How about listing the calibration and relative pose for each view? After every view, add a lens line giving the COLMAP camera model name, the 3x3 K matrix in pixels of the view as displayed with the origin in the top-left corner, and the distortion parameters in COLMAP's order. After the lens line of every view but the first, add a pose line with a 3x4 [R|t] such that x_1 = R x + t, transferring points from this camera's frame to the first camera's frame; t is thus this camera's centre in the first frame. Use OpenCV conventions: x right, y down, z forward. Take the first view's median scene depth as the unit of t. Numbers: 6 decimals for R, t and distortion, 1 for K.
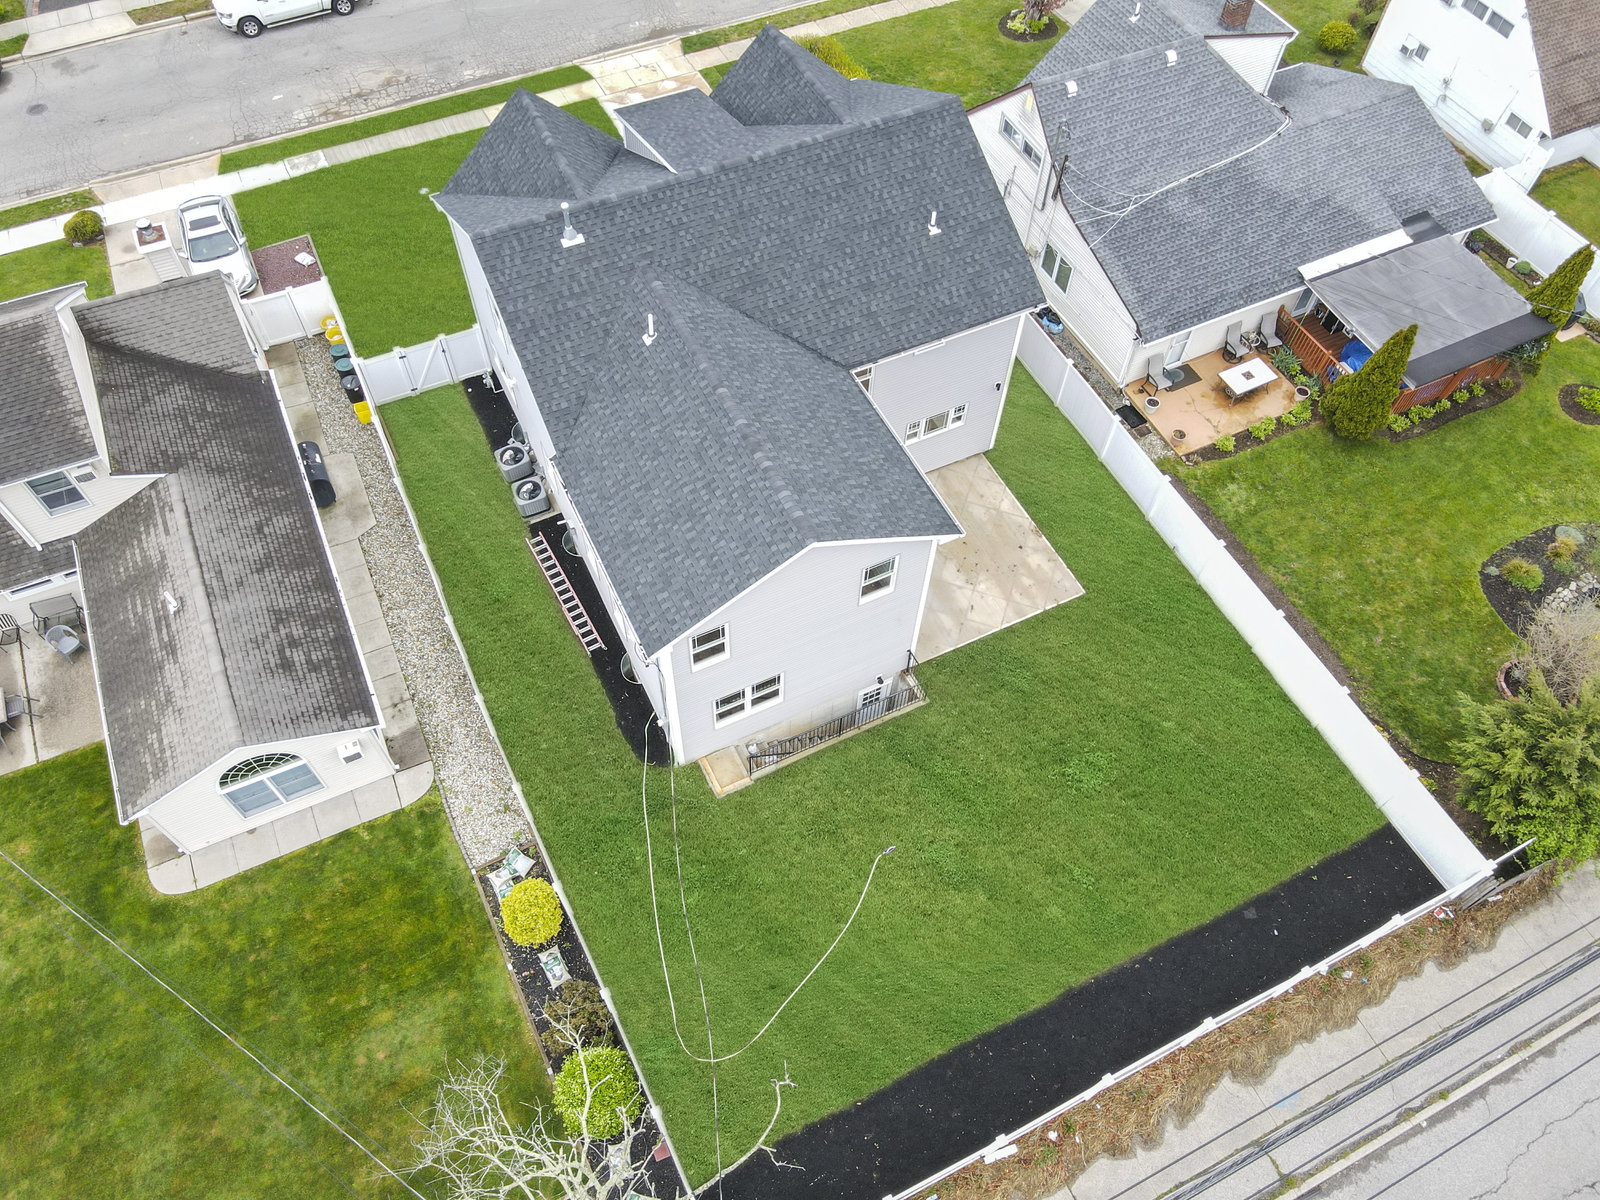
lens RADIAL K [[1171.4, 0, 794.4], [0, 1171.4, 598.6], [0, 0, 1]] dist [0.002562, 0.024504]
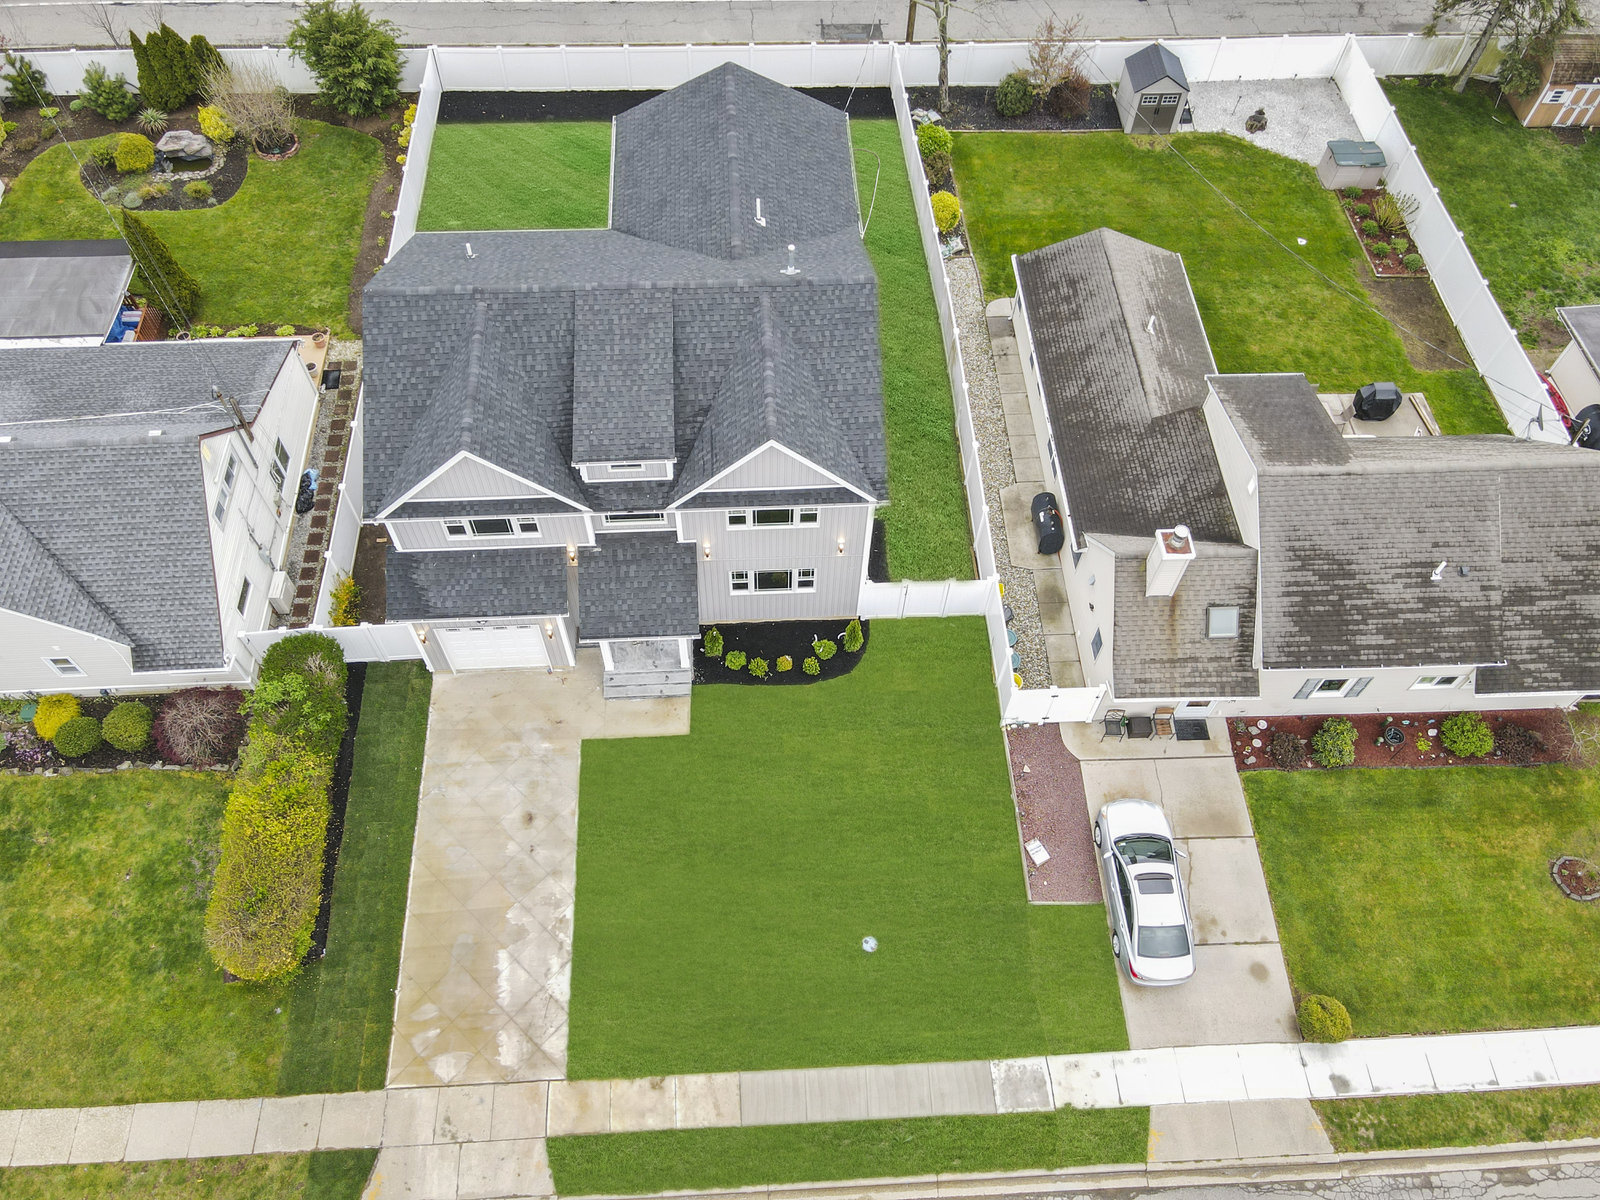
lens RADIAL K [[1171.4, 0, 794.4], [0, 1171.4, 598.6], [0, 0, 1]] dist [0.002562, 0.024504]
pose [[-0.920686, -0.345400, 0.181761, -0.456818], [0.305568, -0.348142, 0.886242, -1.273755], [-0.242830, 0.871491, 0.426072, 0.722089]]
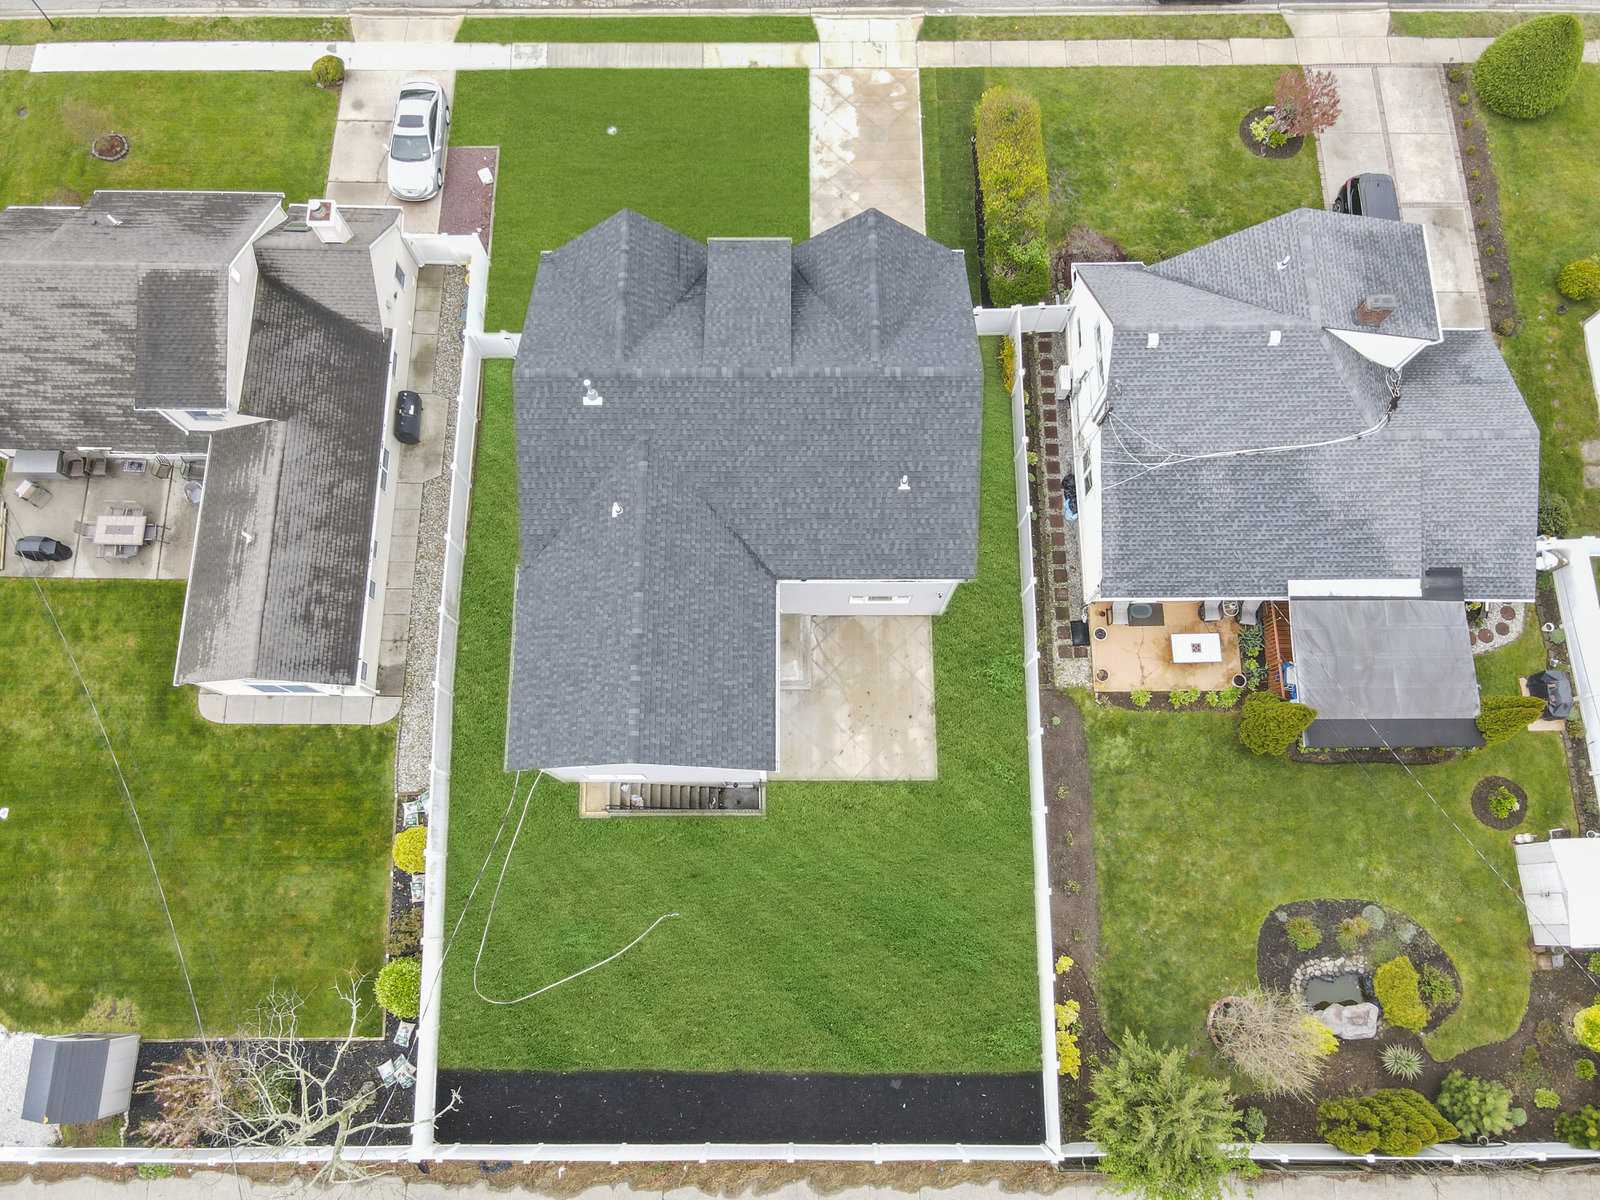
lens RADIAL K [[1171.4, 0, 794.4], [0, 1171.4, 598.6], [0, 0, 1]] dist [0.002562, 0.024504]
pose [[0.899745, 0.416499, -0.130333, 0.210655], [-0.353719, 0.870896, 0.341208, -0.551841], [0.255619, -0.260899, 0.930908, -0.093445]]
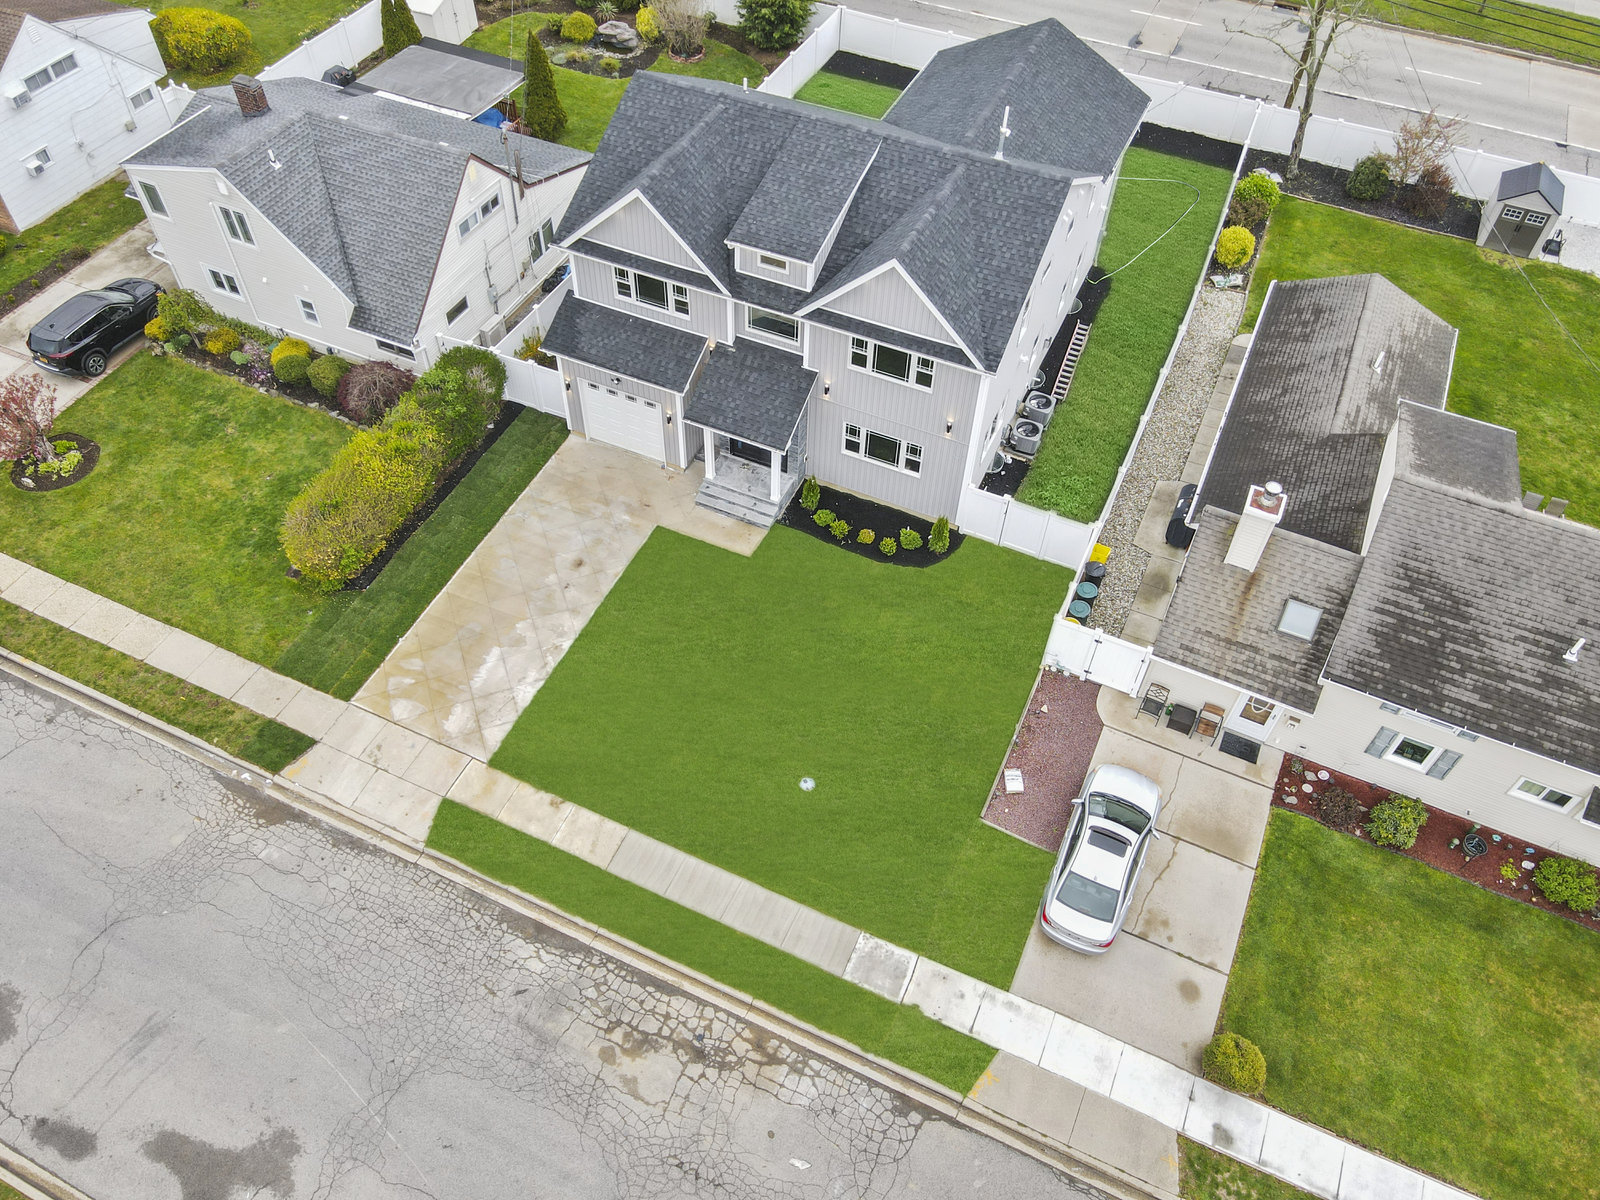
lens RADIAL K [[1171.4, 0, 794.4], [0, 1171.4, 598.6], [0, 0, 1]] dist [0.002562, 0.024504]
pose [[-0.634326, -0.611942, 0.472395, -0.791237], [0.626441, -0.048817, 0.777939, -1.228256], [-0.452993, 0.789394, 0.414311, 0.867023]]
